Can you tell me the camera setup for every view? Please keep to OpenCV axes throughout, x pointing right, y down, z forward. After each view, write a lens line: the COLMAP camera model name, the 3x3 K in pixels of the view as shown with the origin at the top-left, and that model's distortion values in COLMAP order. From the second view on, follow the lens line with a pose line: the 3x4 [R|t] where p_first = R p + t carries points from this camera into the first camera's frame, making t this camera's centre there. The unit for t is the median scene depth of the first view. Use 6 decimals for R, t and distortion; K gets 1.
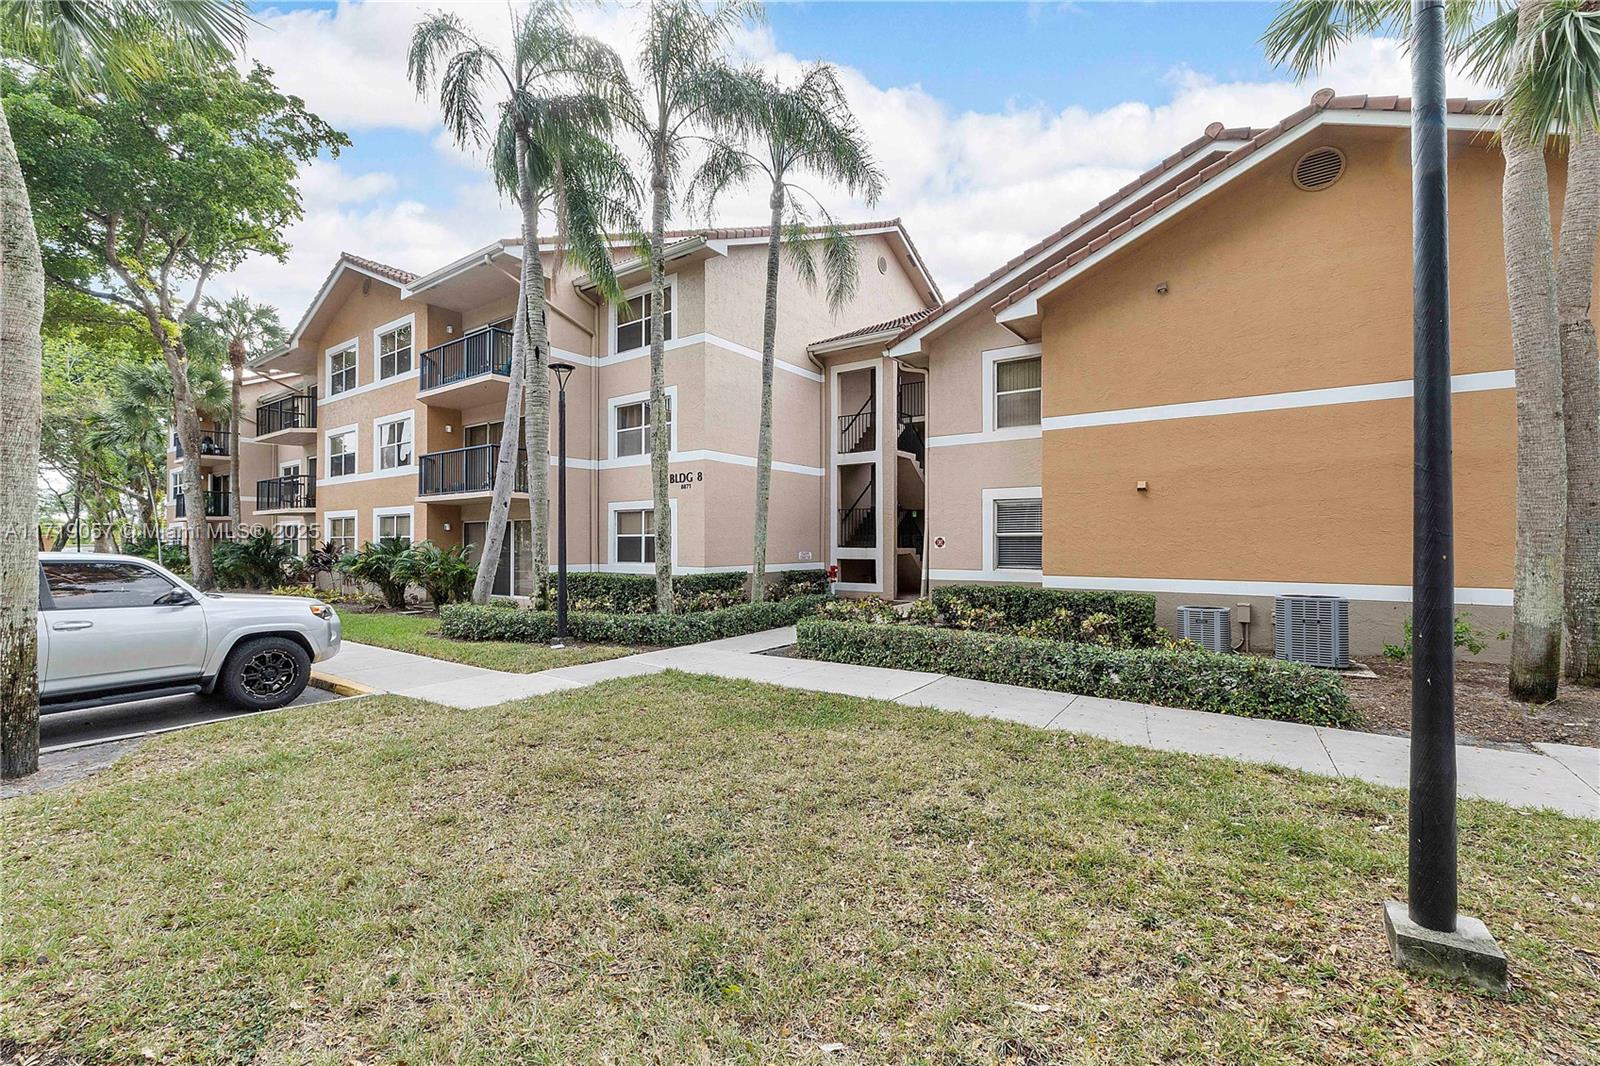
lens RADIAL K [[681.9, 0, 804.6], [0, 681.9, 524.9], [0, 0, 1]] dist [-0.003335, -0.000346]
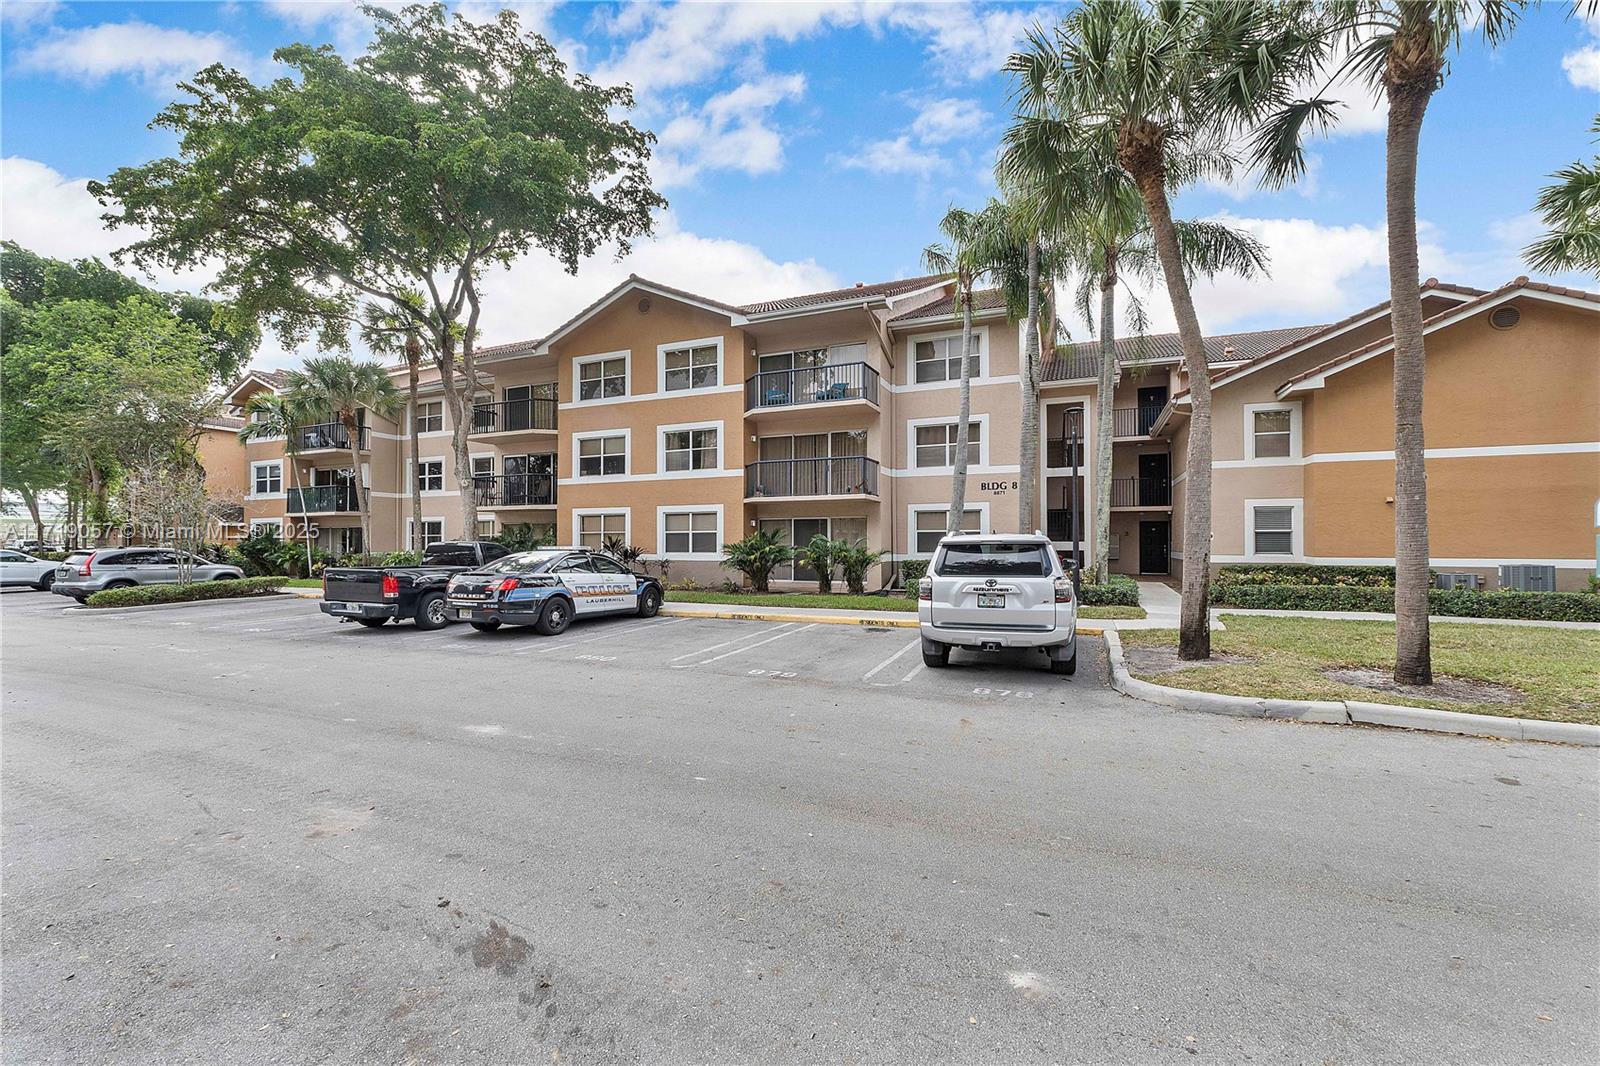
lens RADIAL K [[681.9, 0, 790.0], [0, 681.9, 534.0], [0, 0, 1]] dist [-0.003335, -0.000346]
pose [[0.977066, 0.002545, 0.212923, -0.777408], [-0.005771, 0.999878, 0.014531, 0.004781], [-0.212860, -0.015426, 0.976961, -0.166566]]
